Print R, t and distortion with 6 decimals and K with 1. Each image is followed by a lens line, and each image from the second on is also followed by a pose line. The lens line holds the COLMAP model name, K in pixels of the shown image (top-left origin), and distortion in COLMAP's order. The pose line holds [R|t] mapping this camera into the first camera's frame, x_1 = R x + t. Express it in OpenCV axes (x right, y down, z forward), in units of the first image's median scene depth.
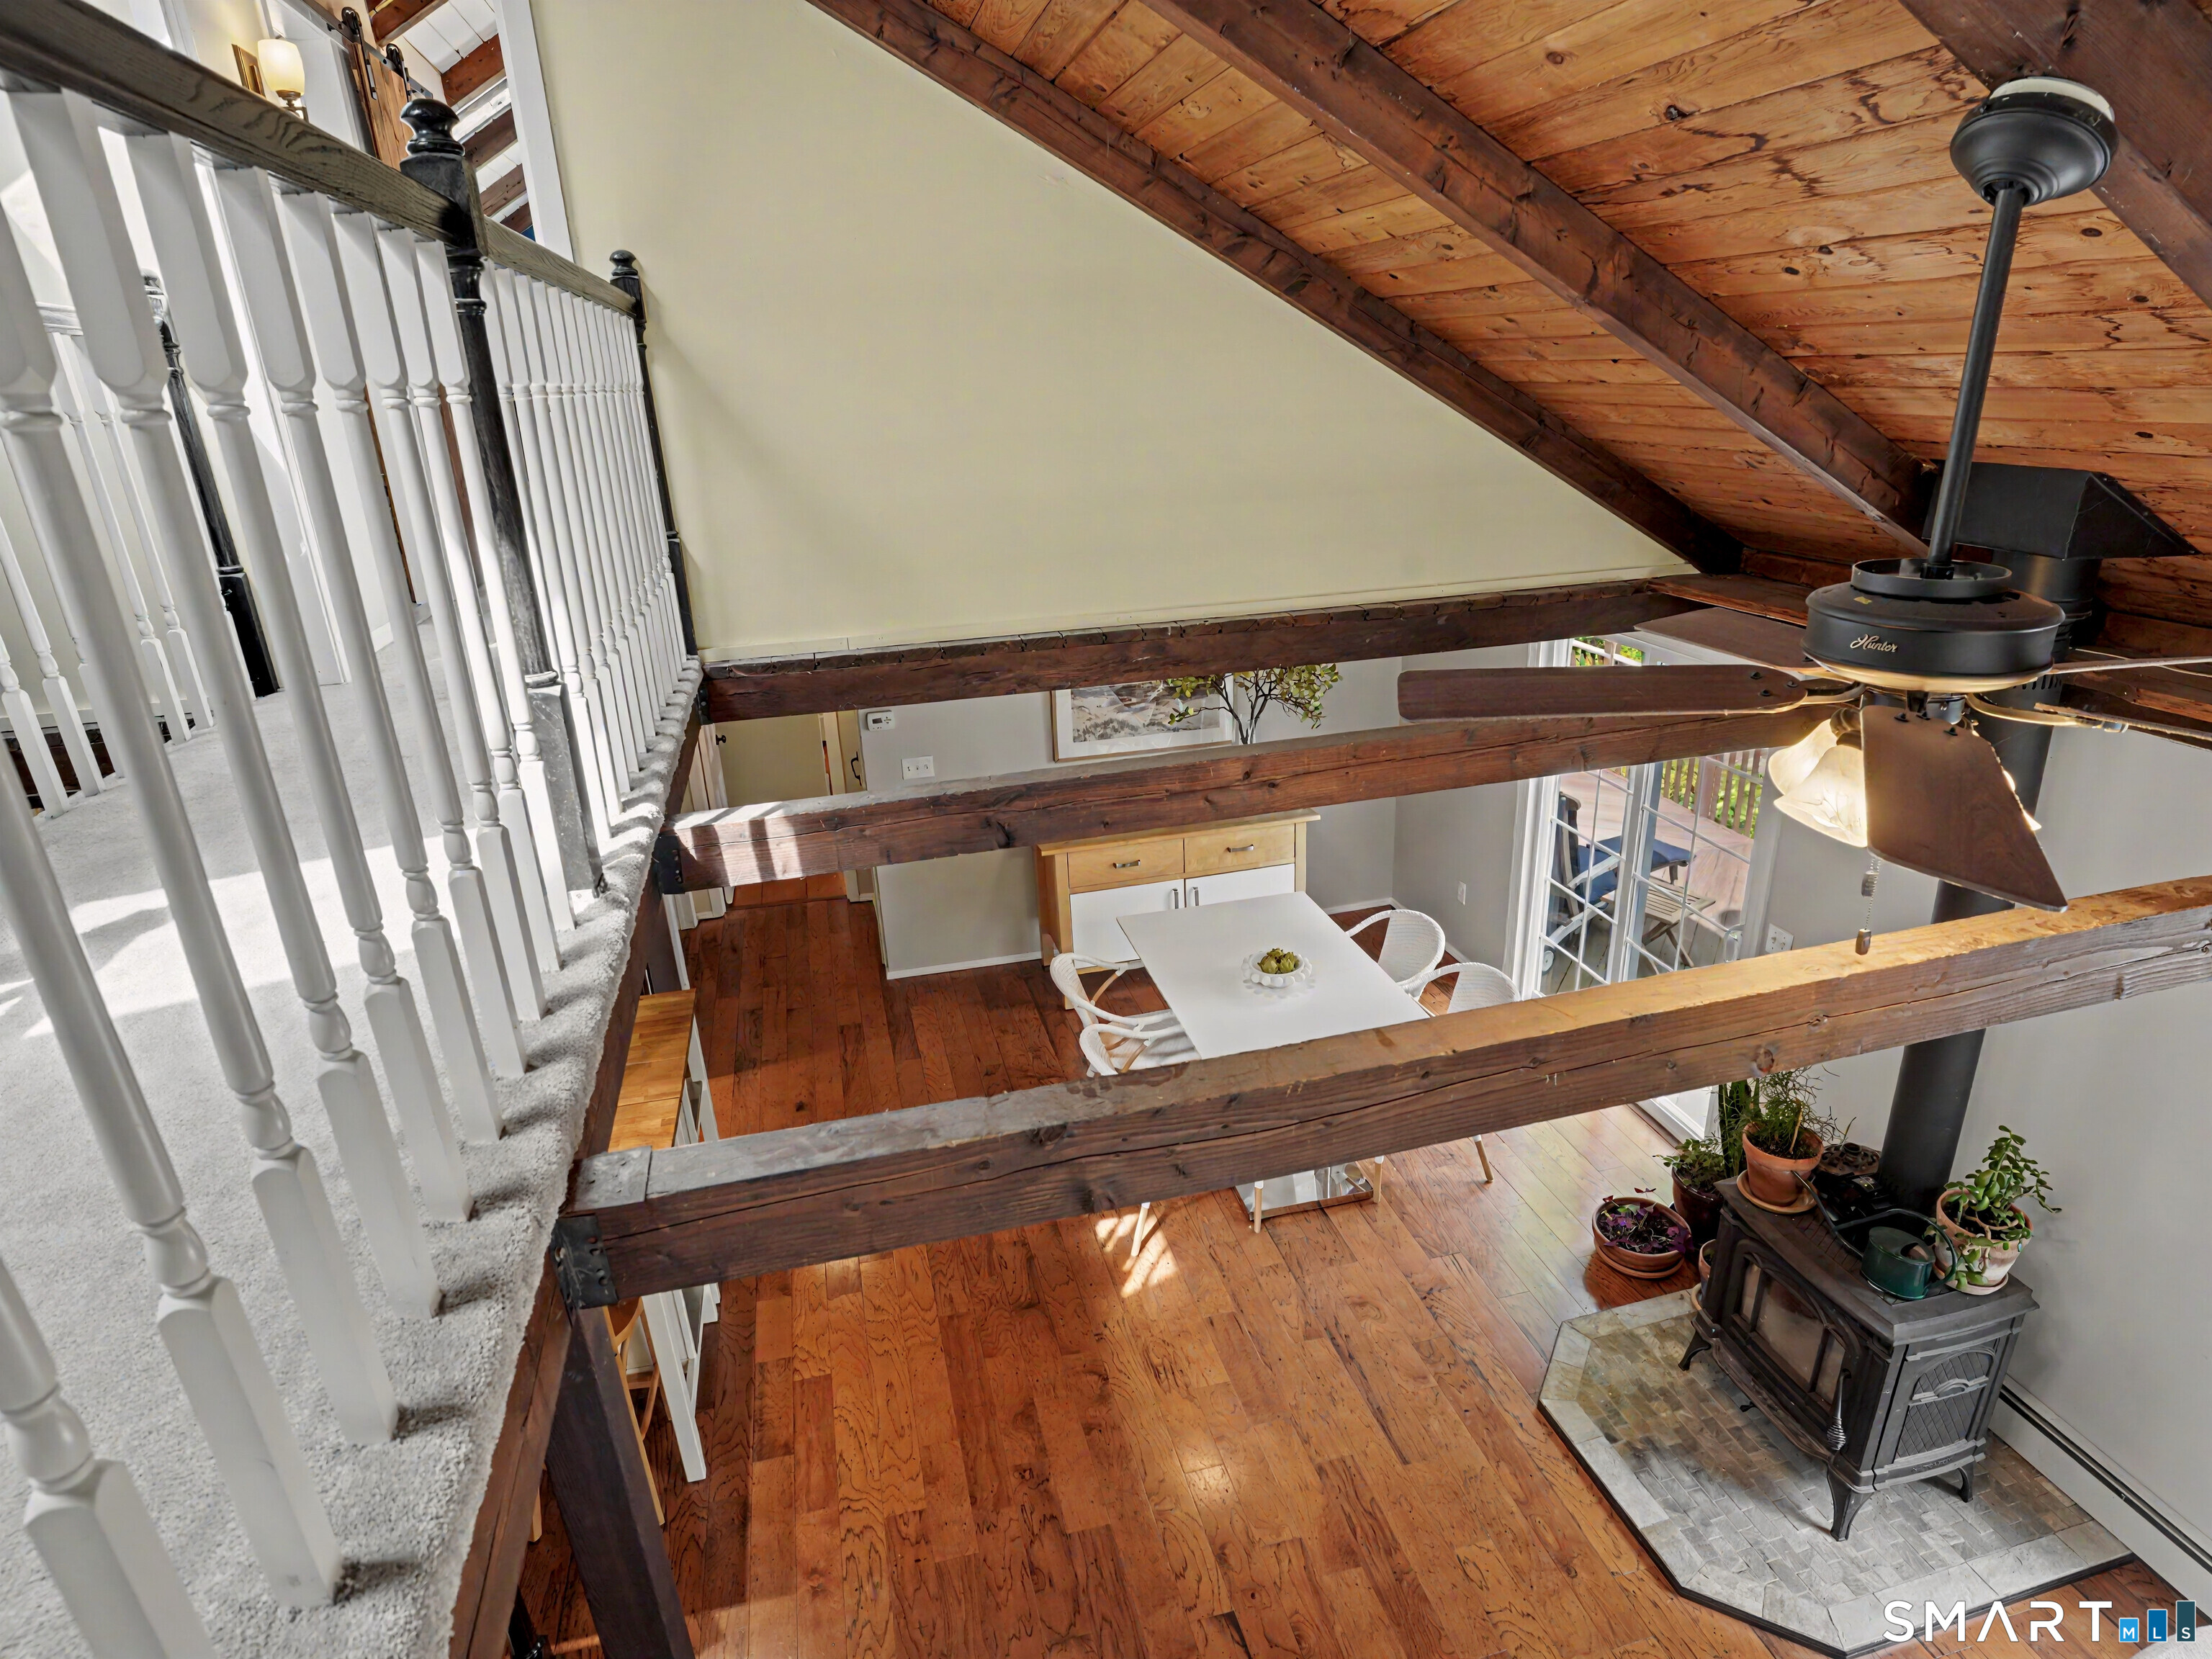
lens RADIAL K [[1229.4, 0, 1102.9], [0, 1229.4, 846.5], [0, 0, 1]] dist [-0.085207, 0.040325]
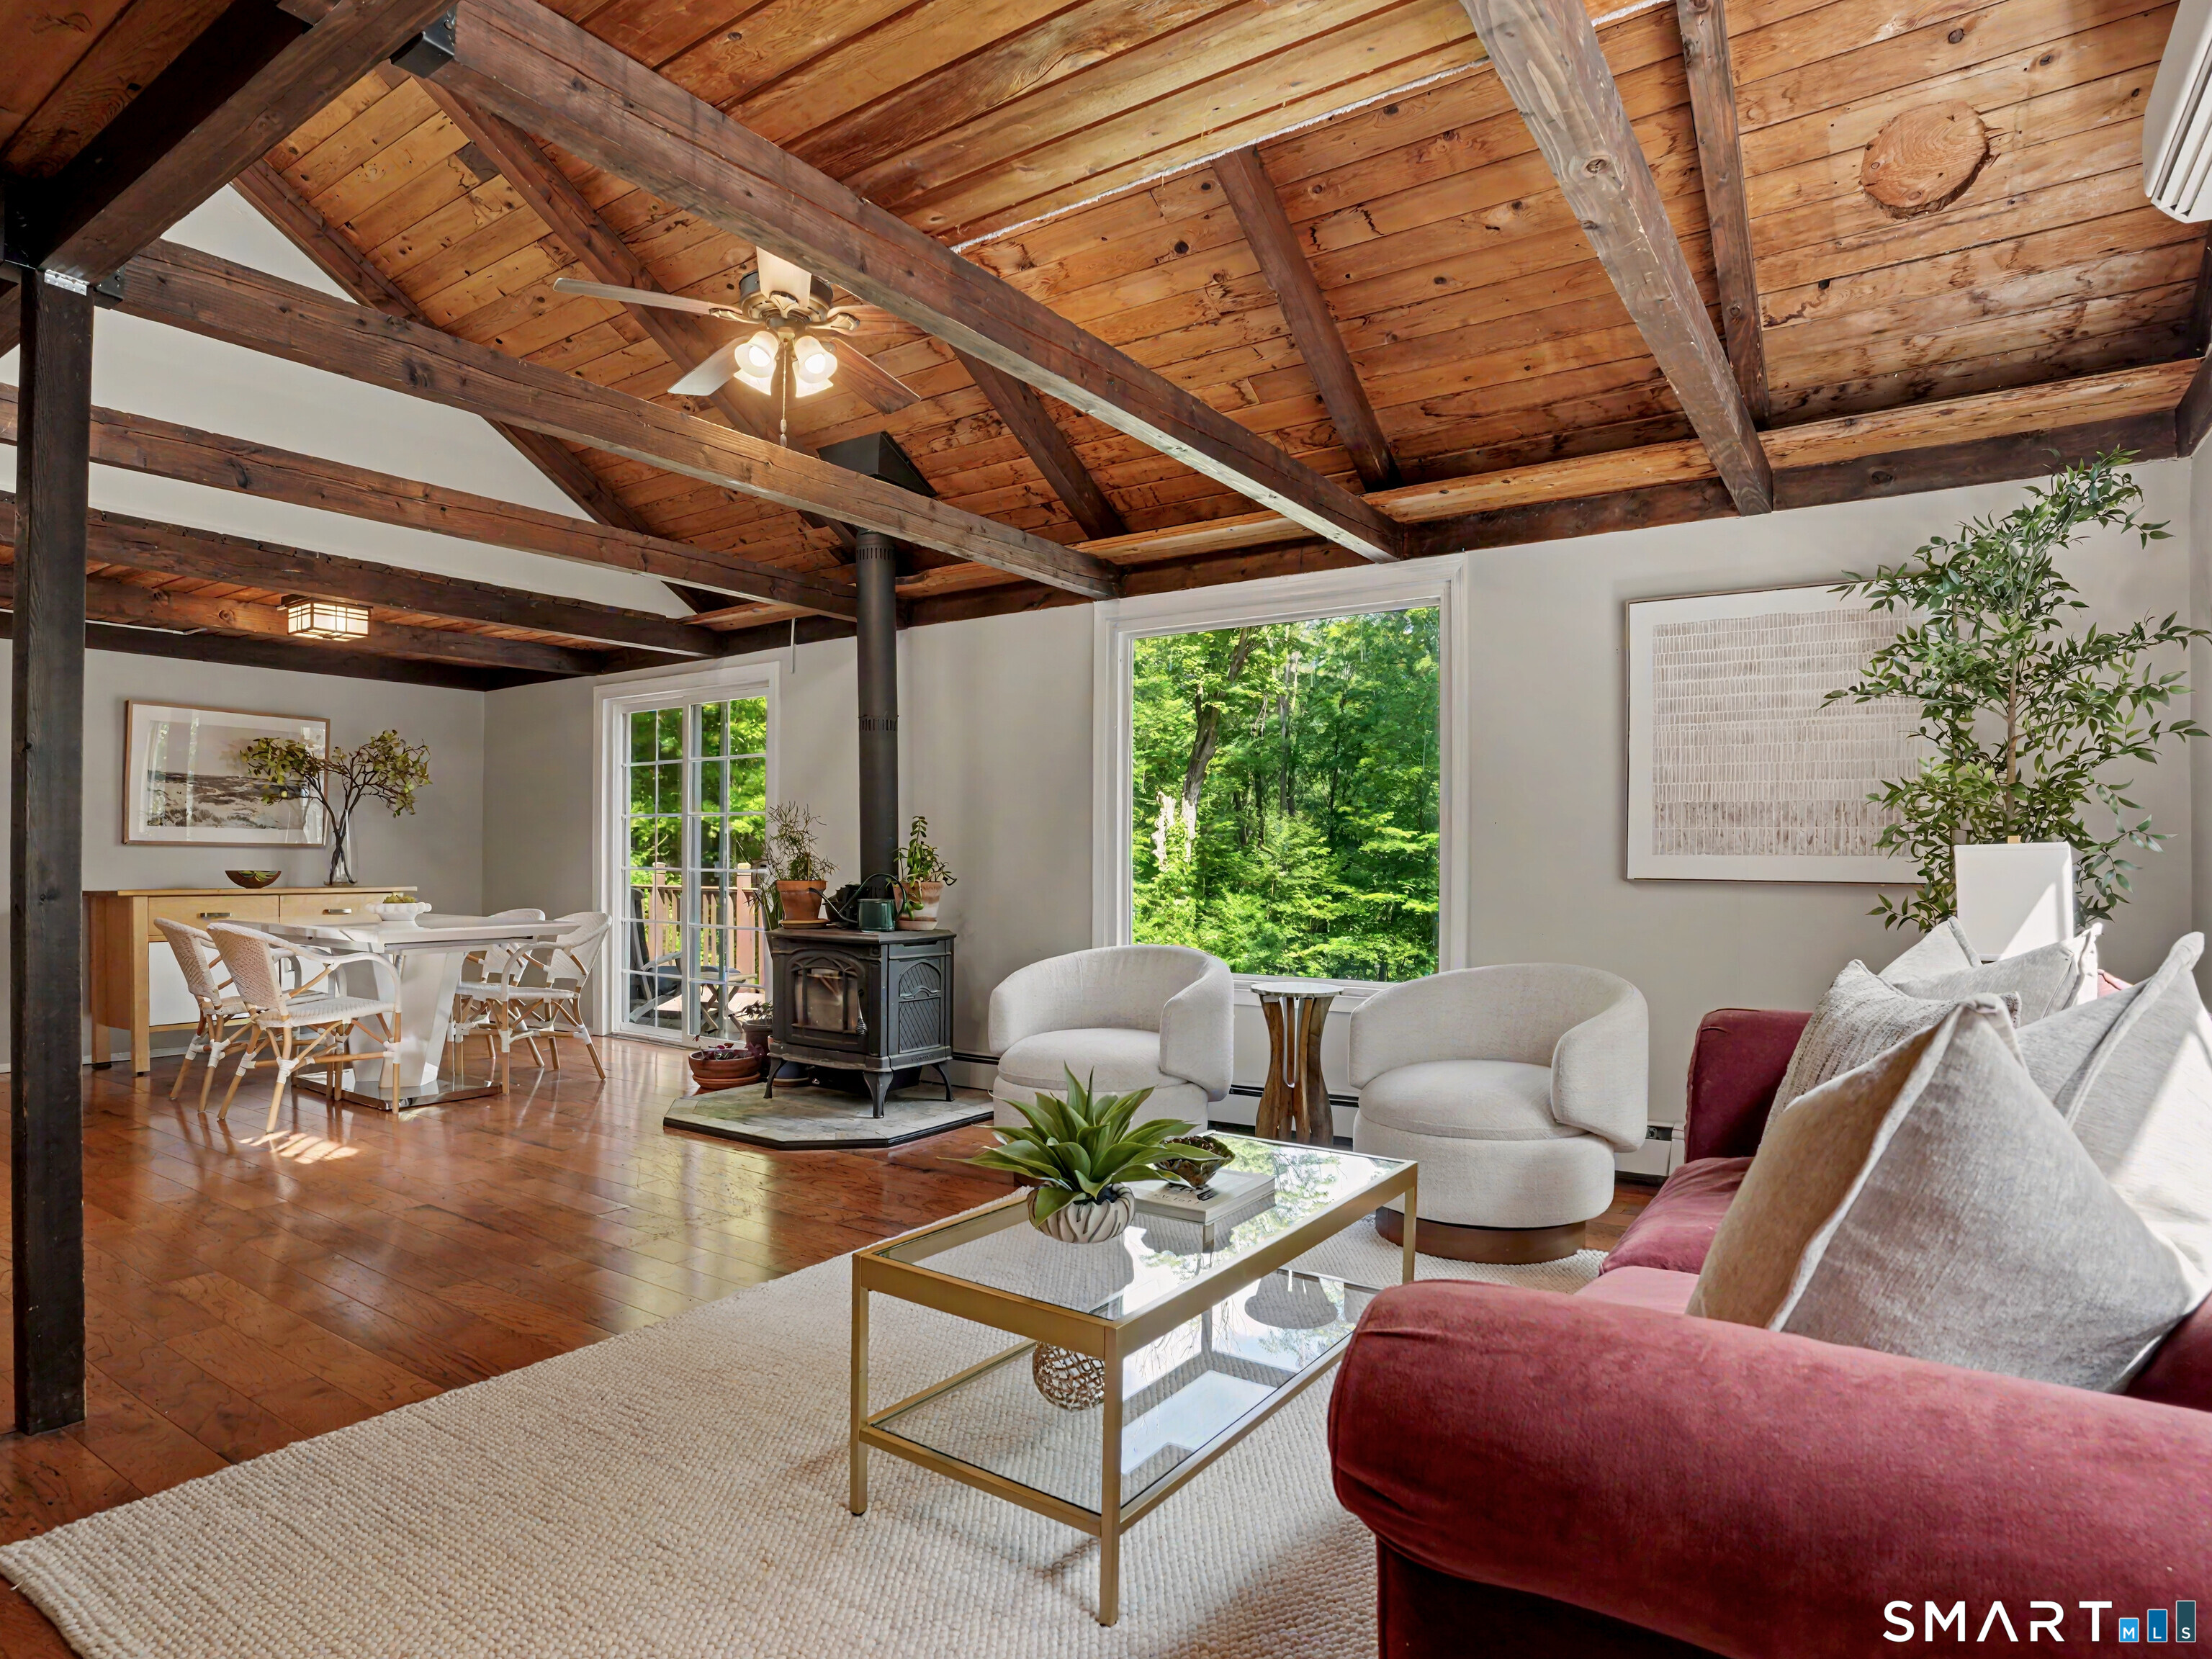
lens RADIAL K [[1229.3, 0, 1094.2], [0, 1229.3, 863.8], [0, 0, 1]] dist [-0.085148, 0.040192]
pose [[0.740824, 0.043721, 0.670275, -0.178228], [0.210254, 0.932639, -0.293218, 0.718114], [-0.637945, 0.358151, 0.681729, -0.270403]]
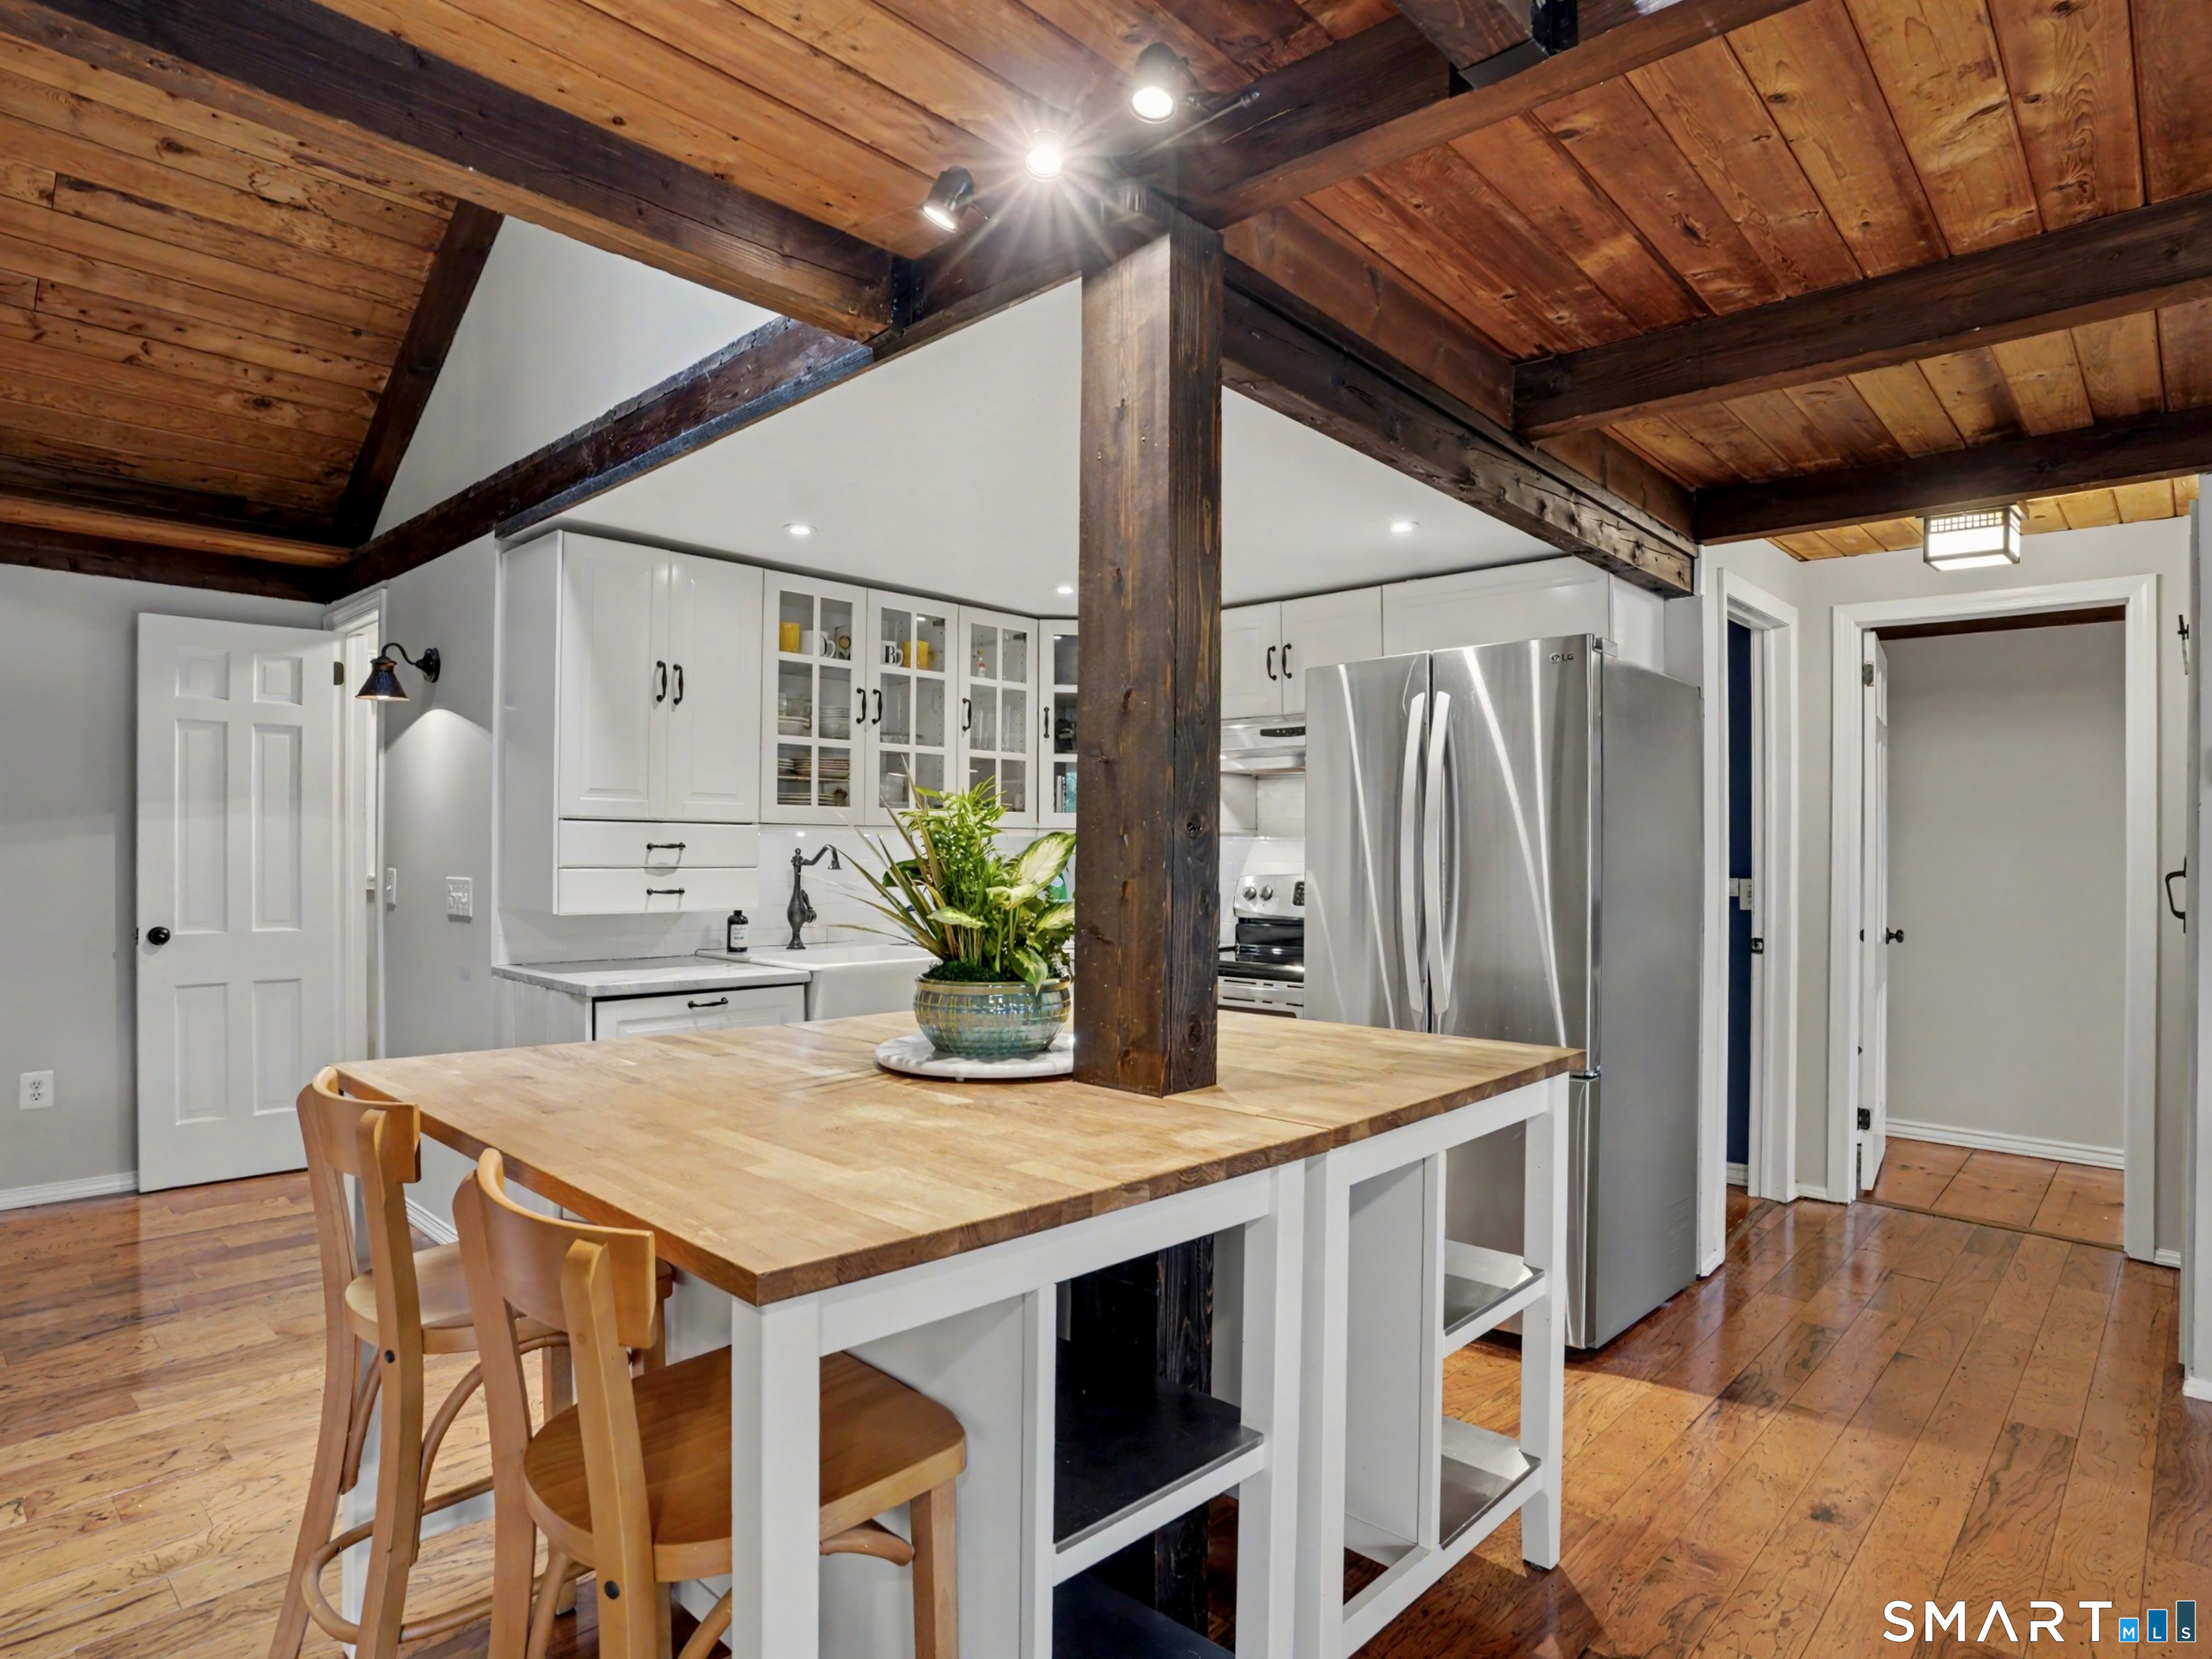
lens RADIAL K [[1229.3, 0, 1094.2], [0, 1229.3, 863.8], [0, 0, 1]] dist [-0.085148, 0.040192]
pose [[0.539516, 0.053378, -0.840282, -0.088927], [-0.334847, 0.929276, -0.155963, 0.241086], [0.772528, 0.365510, 0.519233, 0.810270]]
